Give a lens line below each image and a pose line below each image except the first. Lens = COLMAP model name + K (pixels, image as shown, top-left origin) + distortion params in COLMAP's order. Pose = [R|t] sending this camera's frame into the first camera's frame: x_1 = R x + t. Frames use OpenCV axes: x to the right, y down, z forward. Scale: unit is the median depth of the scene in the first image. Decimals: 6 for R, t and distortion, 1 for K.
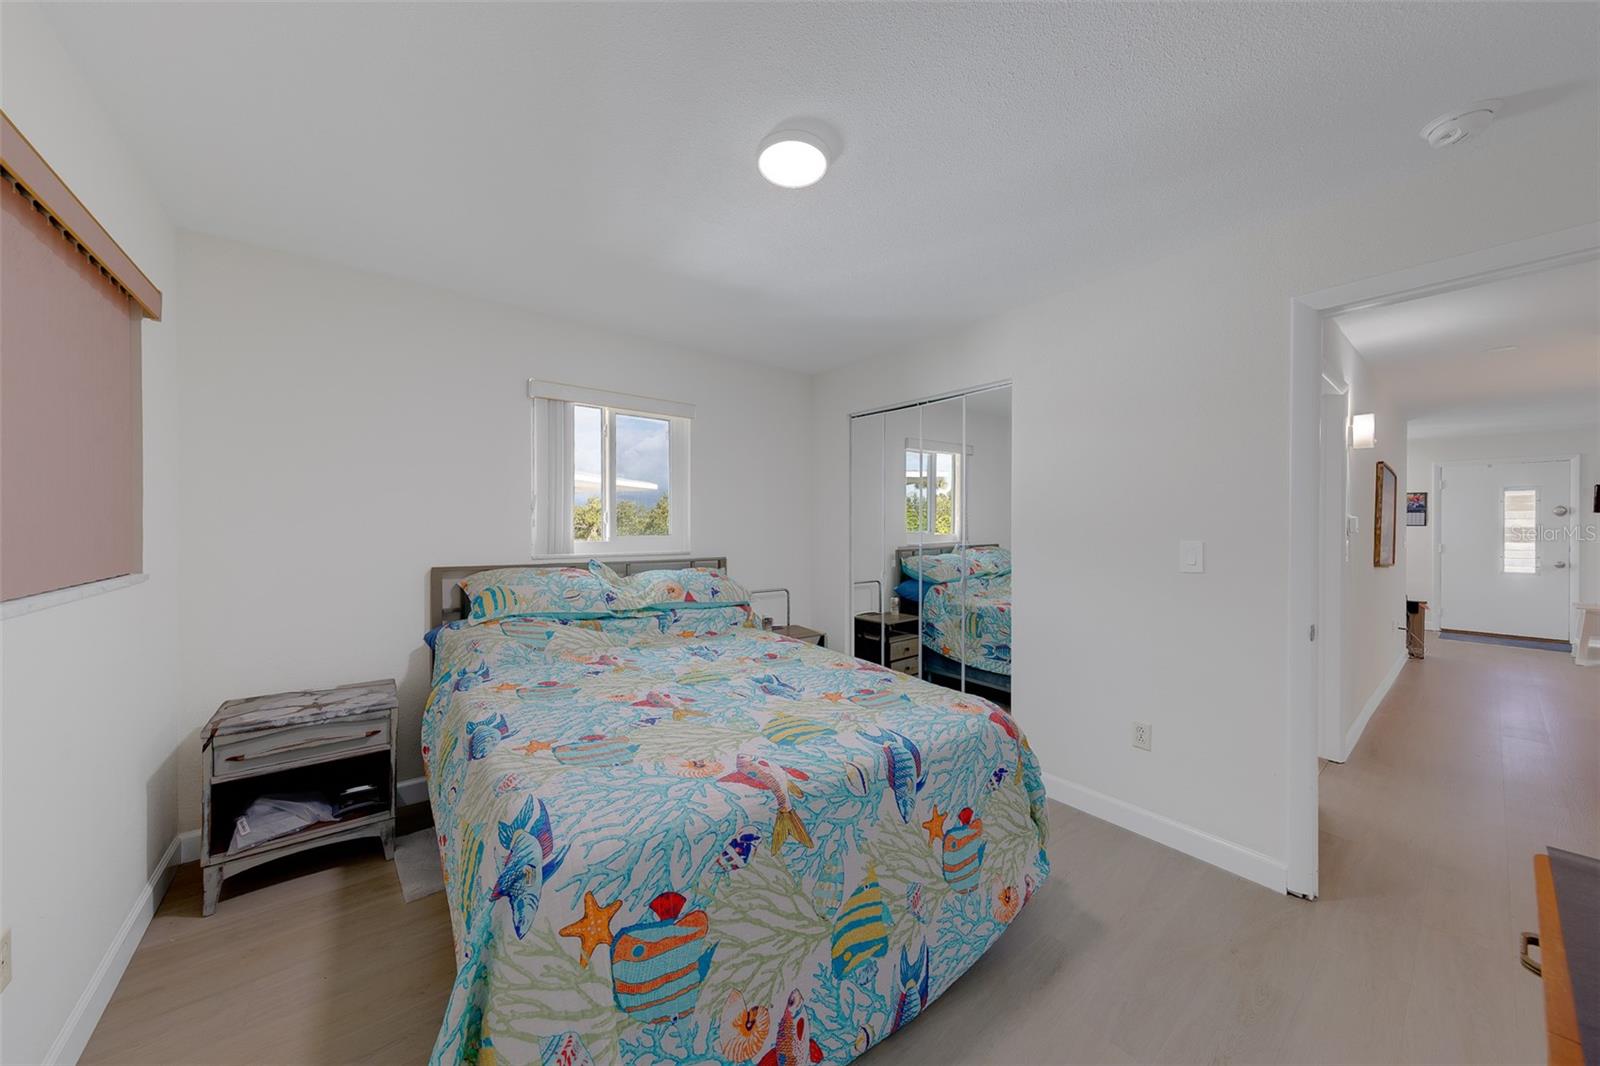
lens RADIAL K [[530.6, 0, 800.0], [0, 530.6, 533.0], [0, 0, 1]] dist [-0.000419, -0.000052]
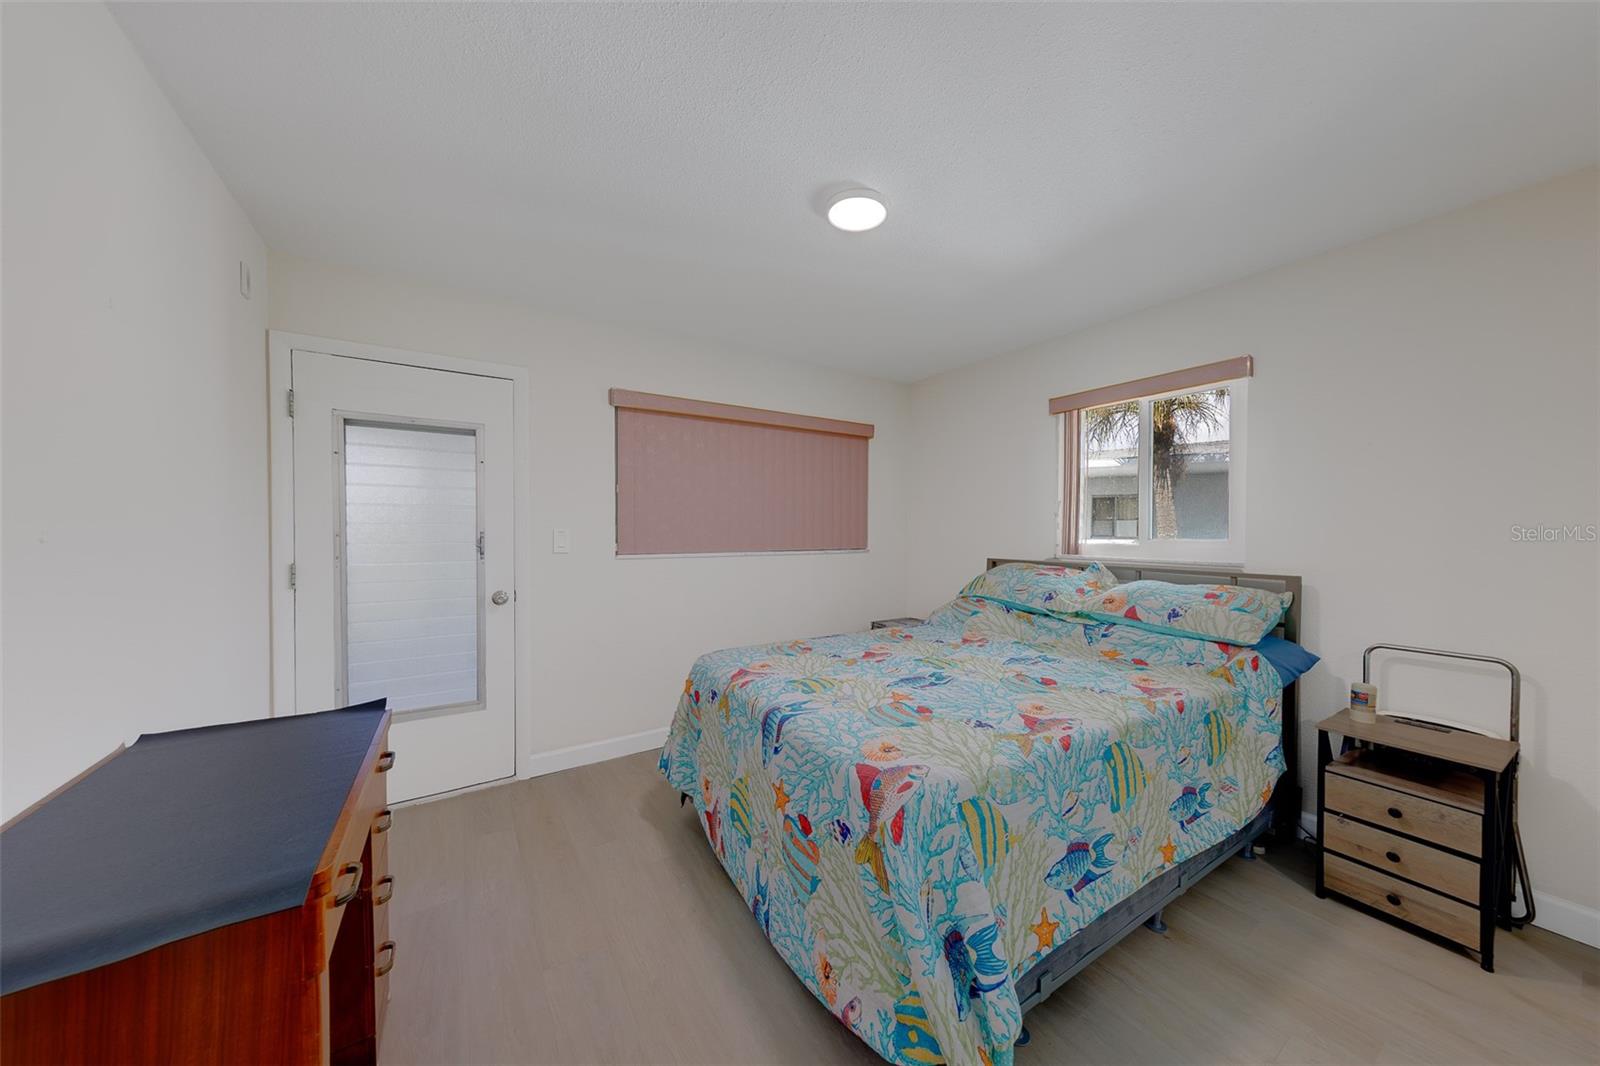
lens RADIAL K [[530.6, 0, 800.0], [0, 530.6, 533.0], [0, 0, 1]] dist [-0.000419, -0.000052]
pose [[-0.092236, 0.001359, -0.995736, 1.070619], [-0.014724, 0.999888, 0.002729, 0.002155], [0.995628, 0.014913, -0.092205, 0.905255]]
